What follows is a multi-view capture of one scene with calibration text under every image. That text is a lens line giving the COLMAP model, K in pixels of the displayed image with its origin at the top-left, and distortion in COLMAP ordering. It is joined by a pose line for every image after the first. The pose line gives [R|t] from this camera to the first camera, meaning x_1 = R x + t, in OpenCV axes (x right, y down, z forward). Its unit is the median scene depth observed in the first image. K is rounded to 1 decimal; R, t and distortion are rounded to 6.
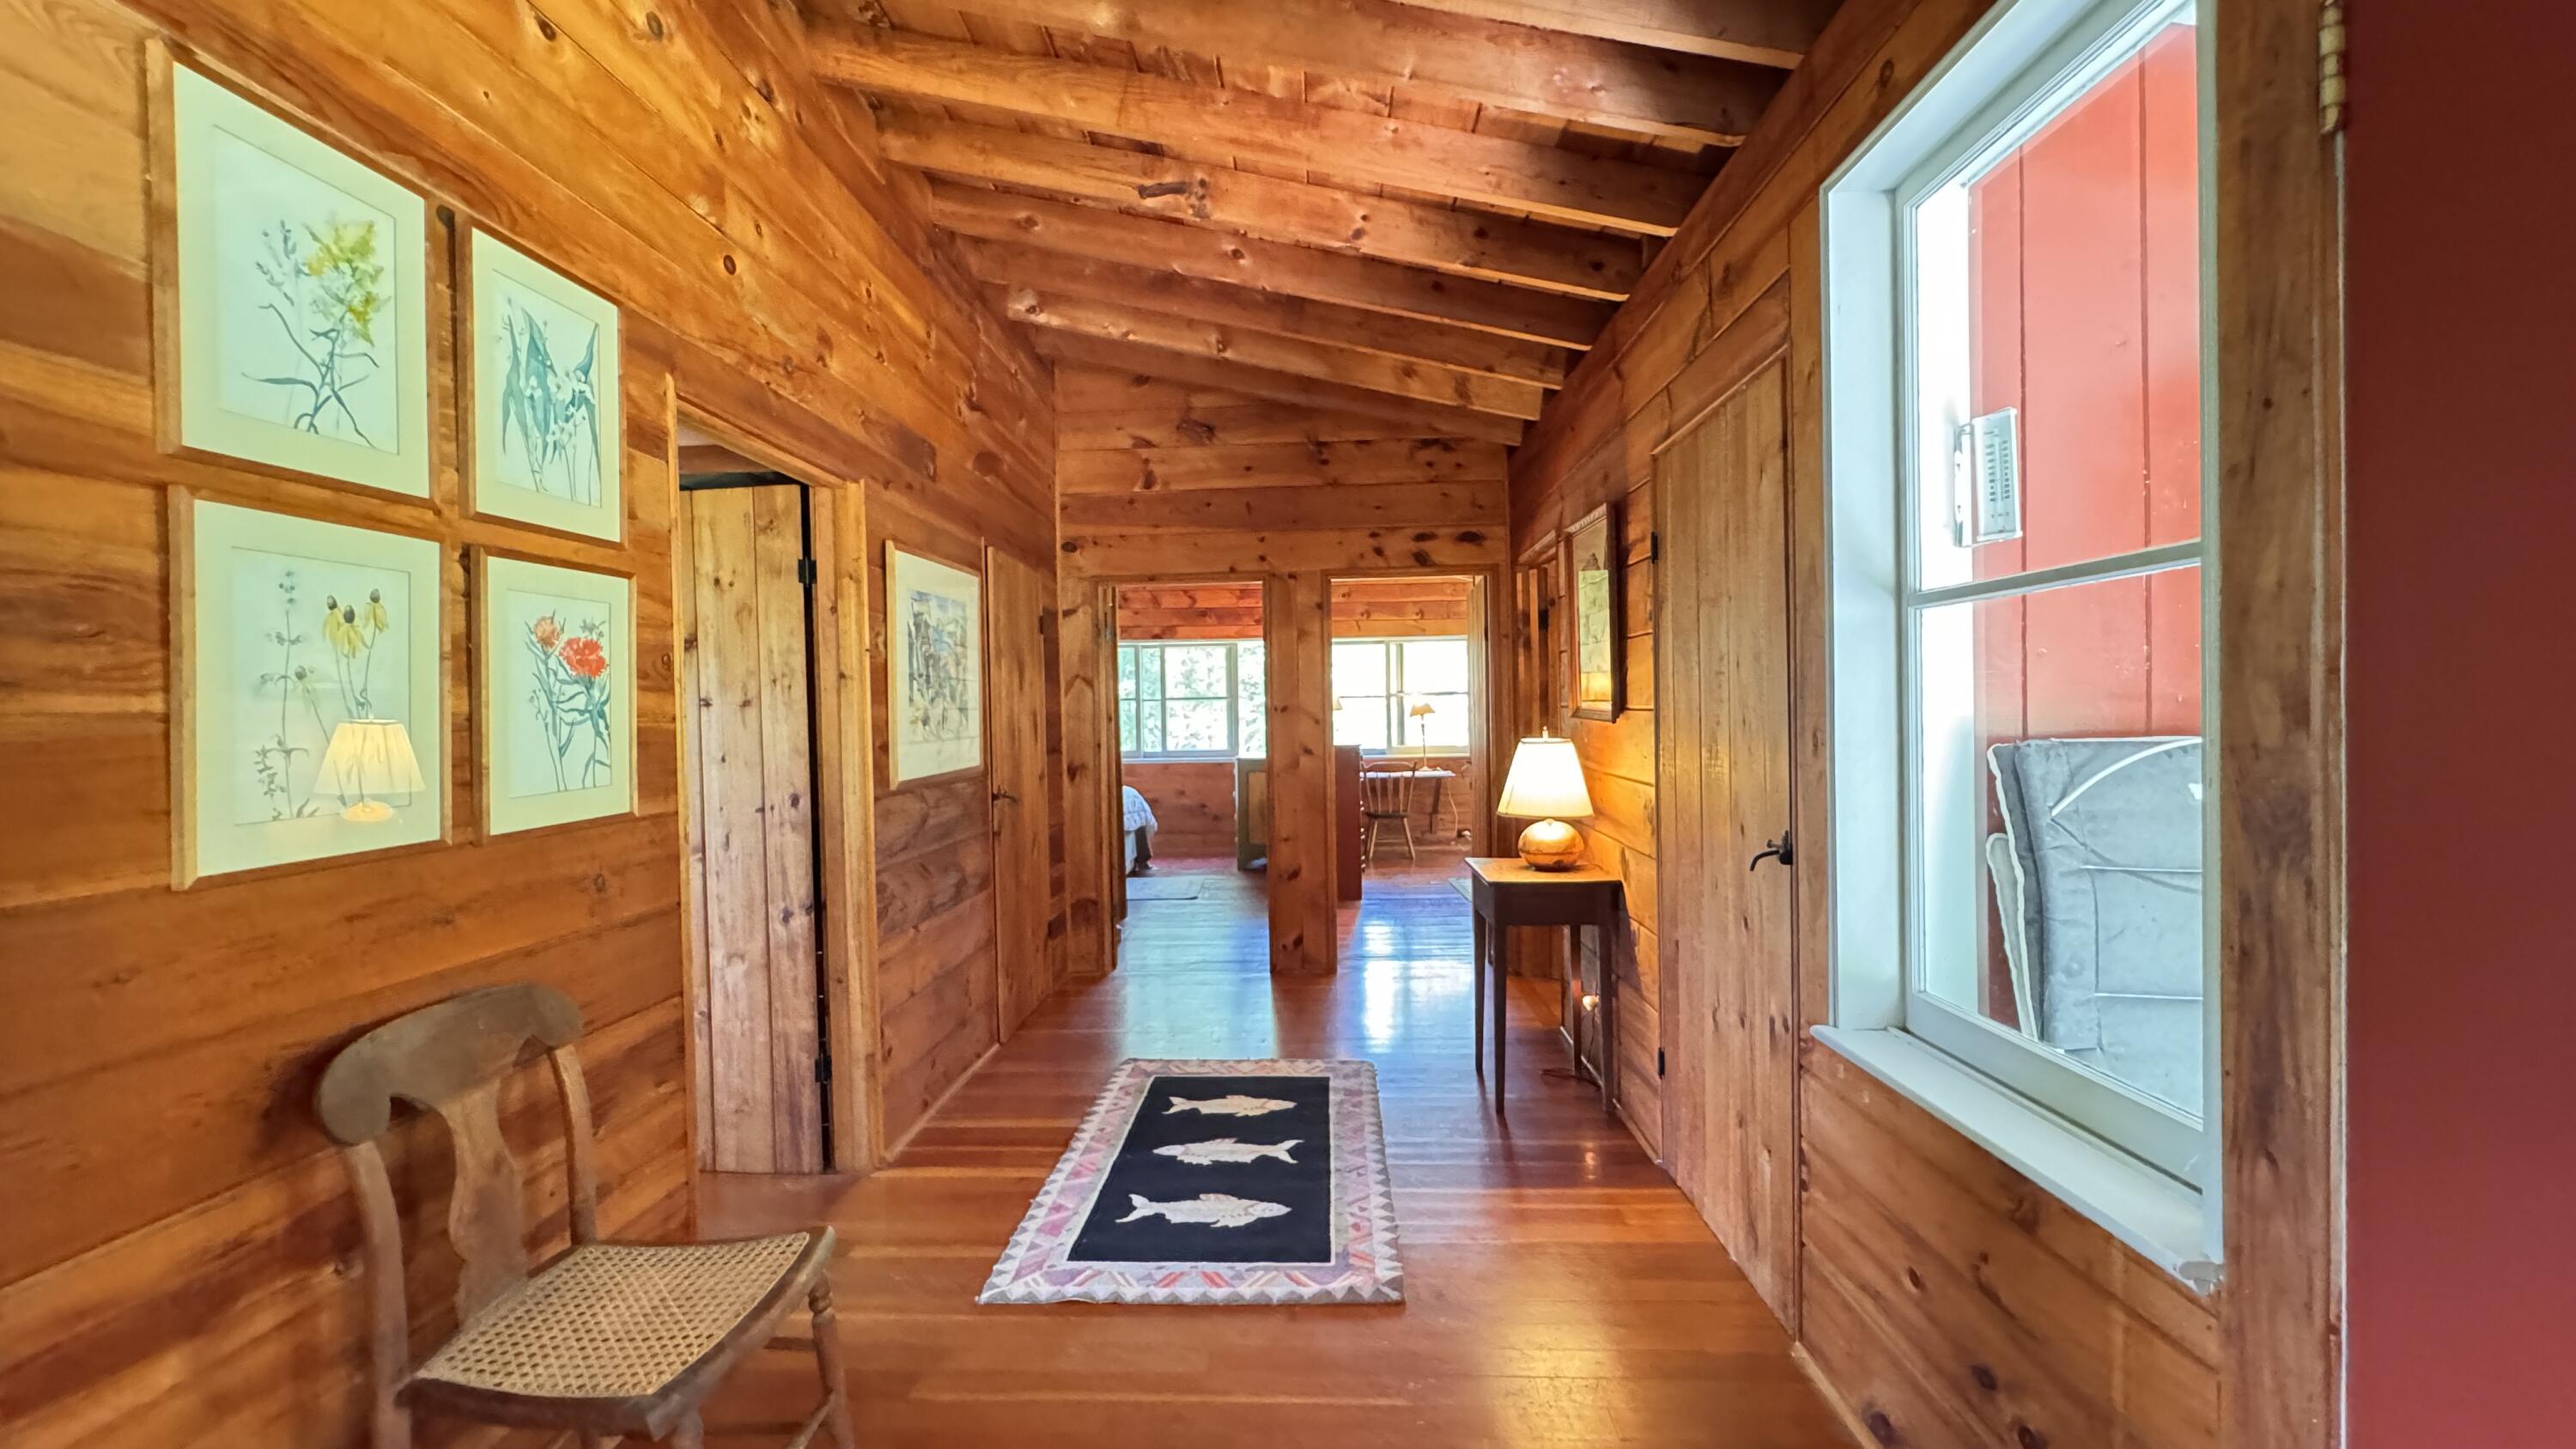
lens RADIAL K [[1031.4, 0, 1281.3], [0, 1031.4, 723.7], [0, 0, 1]] dist [-0.005690, 0.001210]
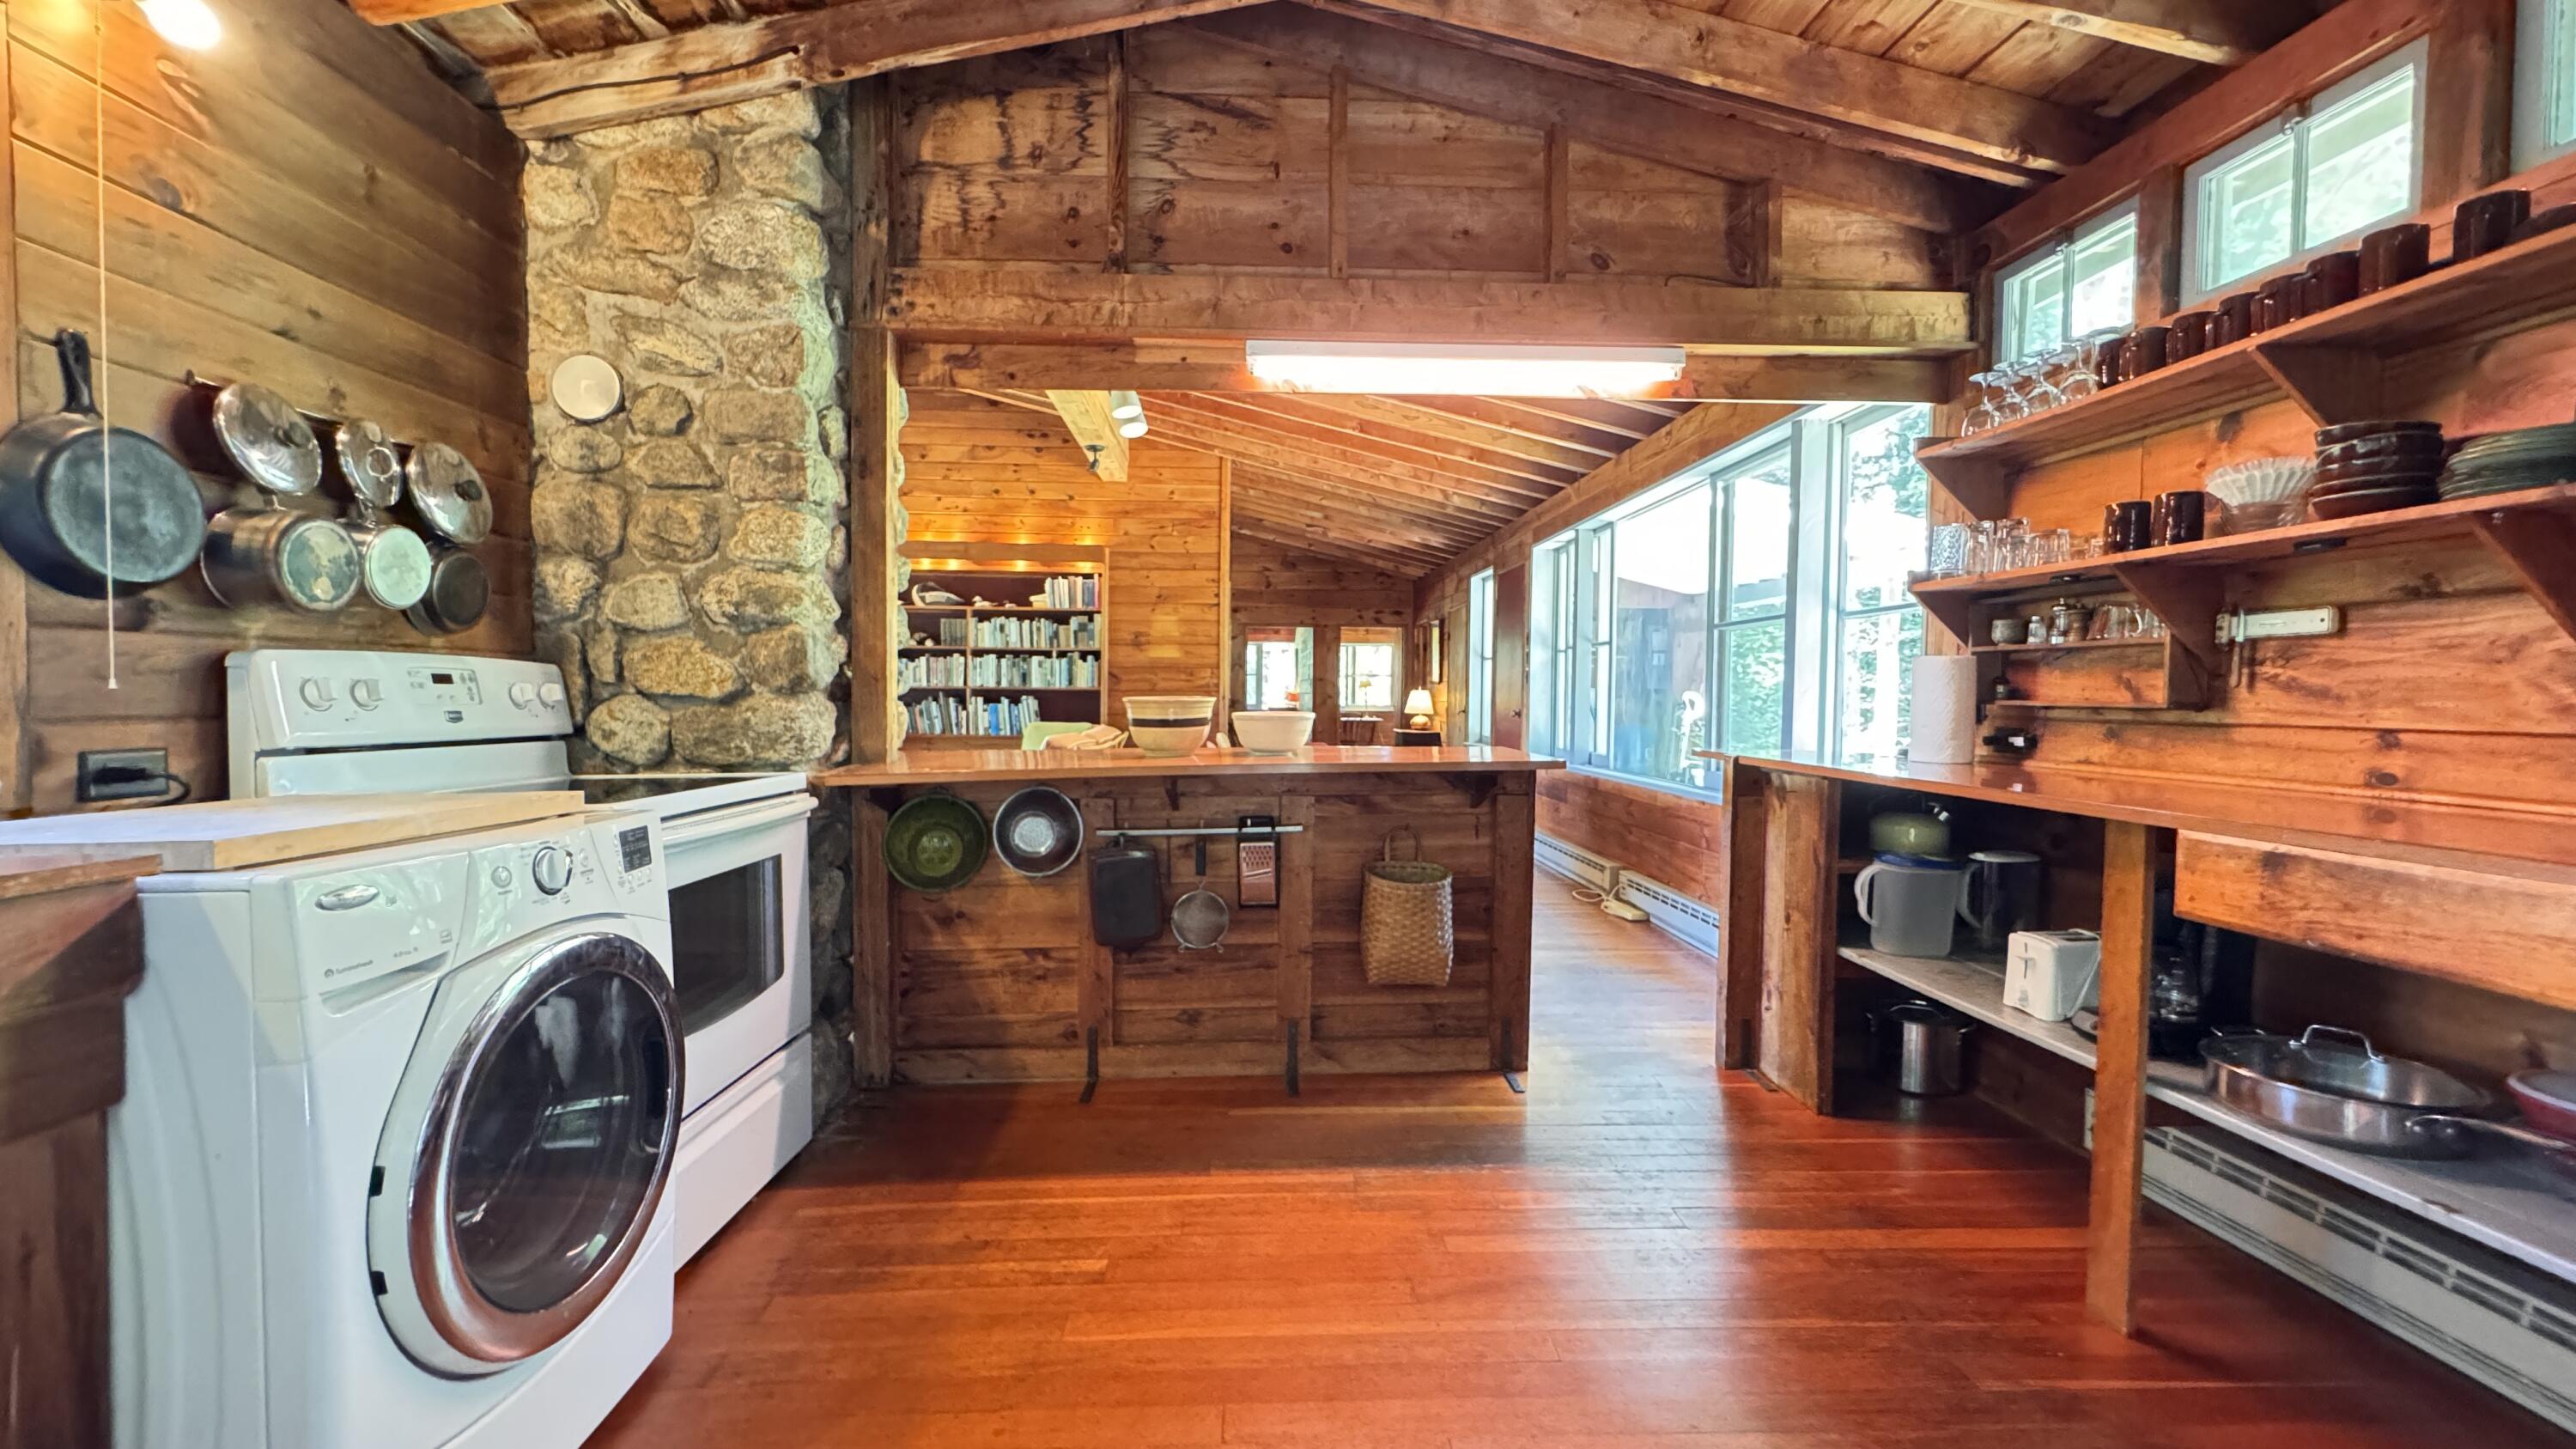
lens RADIAL K [[1031.4, 0, 1283.2], [0, 1031.4, 727.5], [0, 0, 1]] dist [-0.005690, 0.001210]
pose [[0.996124, 0.025415, 0.084208, -0.291129], [-0.027338, 0.999389, 0.021758, 0.048642], [-0.083604, -0.023976, 0.996211, -1.450037]]
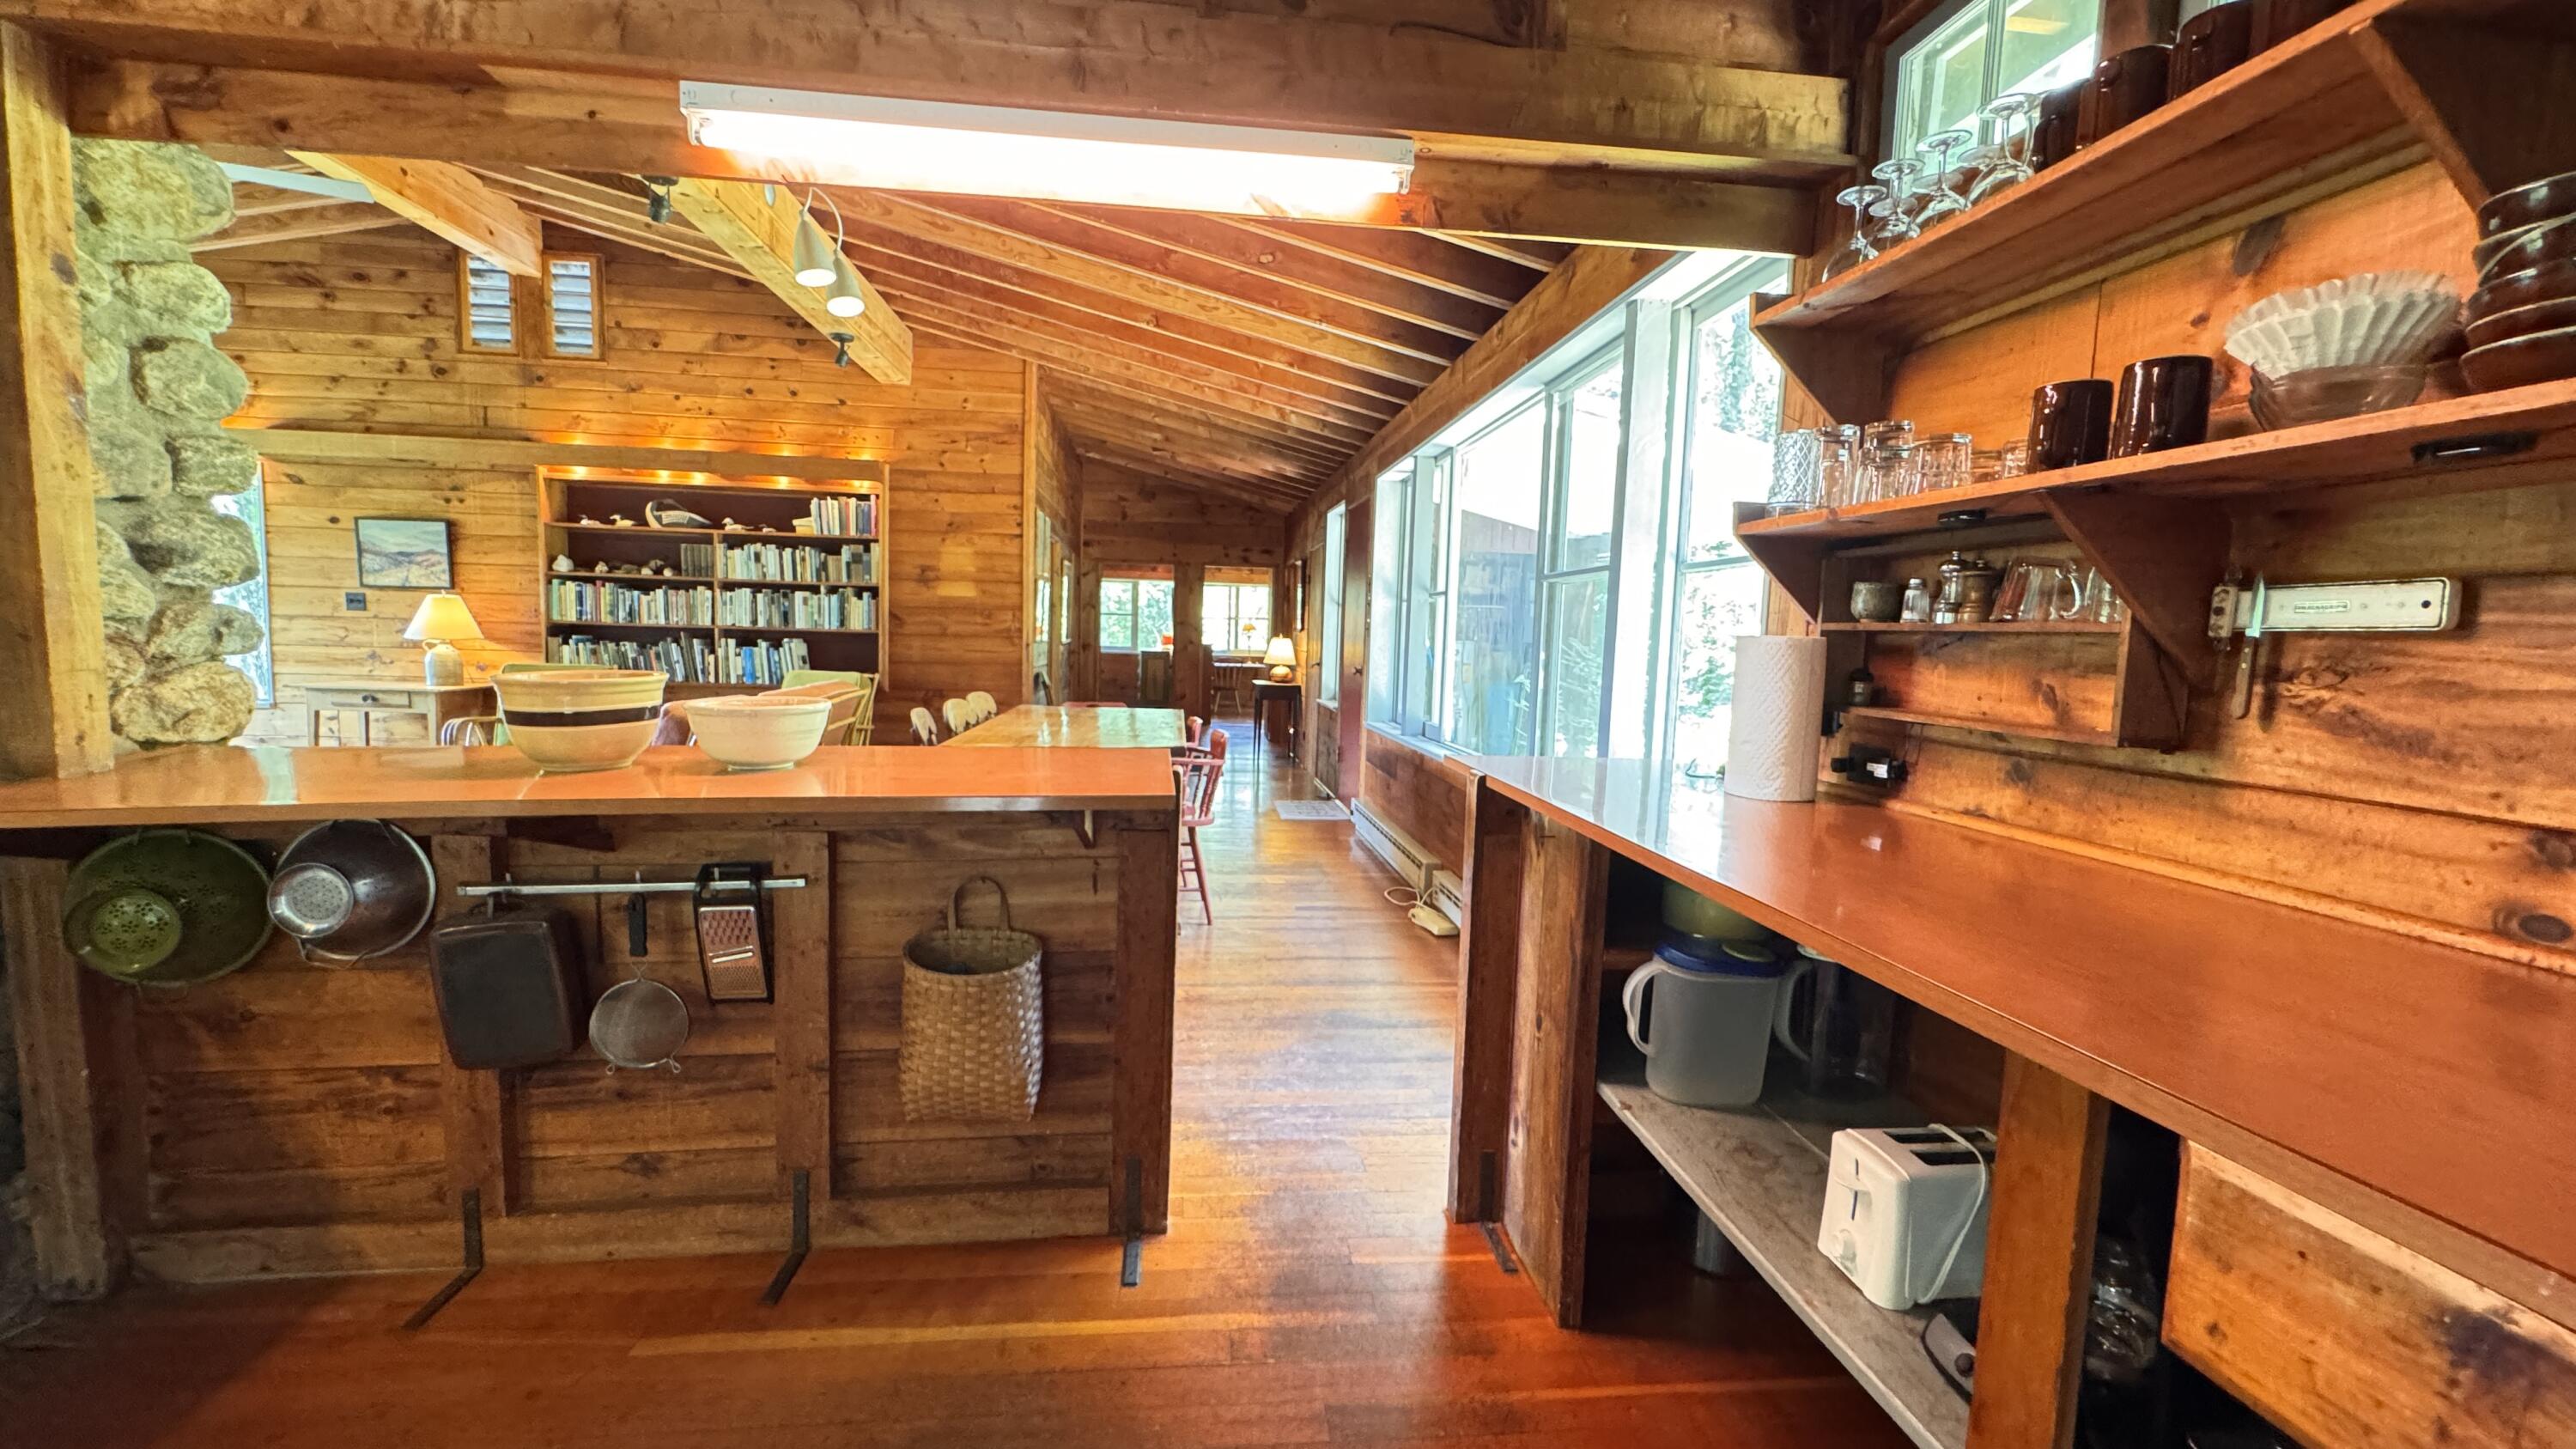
lens RADIAL K [[1031.4, 0, 1282.6], [0, 1031.4, 727.9], [0, 0, 1]] dist [-0.005690, 0.001210]
pose [[0.987306, 0.034849, 0.154957, -0.120382], [-0.047555, 0.995735, 0.079059, 0.024768], [-0.151541, -0.085424, 0.984753, -1.261992]]
